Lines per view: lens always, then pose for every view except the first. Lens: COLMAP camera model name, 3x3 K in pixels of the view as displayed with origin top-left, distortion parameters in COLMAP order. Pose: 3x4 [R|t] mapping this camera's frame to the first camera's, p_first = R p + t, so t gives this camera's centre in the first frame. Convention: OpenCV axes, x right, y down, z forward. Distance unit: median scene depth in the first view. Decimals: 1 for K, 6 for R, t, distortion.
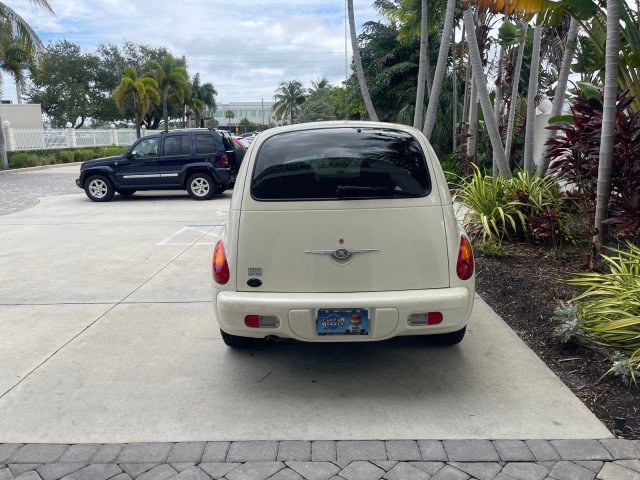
lens RADIAL K [[489.1, 0, 320.0], [0, 489.1, 240.0], [0, 0, 1]] dist [0.060471, -0.090395]
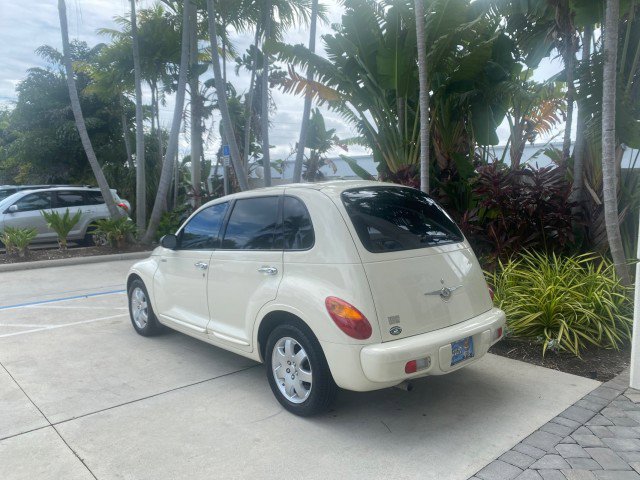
lens RADIAL K [[489.1, 0, 320.0], [0, 489.1, 240.0], [0, 0, 1]] dist [0.060471, -0.090395]
pose [[0.729935, -0.047101, 0.681891, -0.977087], [0.128570, 0.989277, -0.069295, -0.053074], [-0.671315, 0.138251, 0.728164, 0.332676]]
